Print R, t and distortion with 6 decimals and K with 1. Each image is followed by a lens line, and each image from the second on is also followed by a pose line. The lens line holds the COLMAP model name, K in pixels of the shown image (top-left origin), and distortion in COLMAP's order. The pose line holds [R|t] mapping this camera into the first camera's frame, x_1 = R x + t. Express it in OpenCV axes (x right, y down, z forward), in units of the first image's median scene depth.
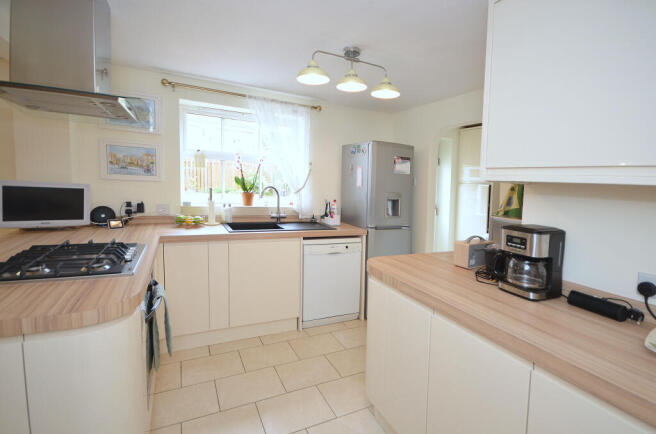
lens RADIAL K [[307.1, 0, 332.1], [0, 307.1, 198.4], [0, 0, 1]] dist [-0.000862, 0.000025]
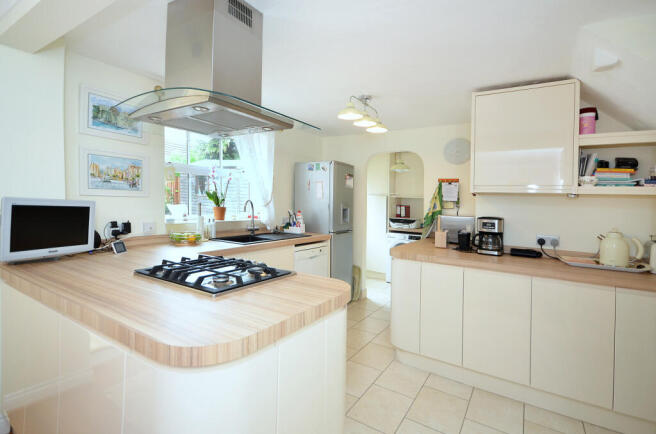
lens RADIAL K [[314.8, 0, 326.9], [0, 314.8, 194.2], [0, 0, 1]] dist [0.000896, -0.000015]
pose [[0.853097, -0.013307, 0.521583, -0.588271], [0.043452, 0.998014, -0.045609, 0.000827], [-0.519940, 0.061573, 0.851981, -0.047270]]
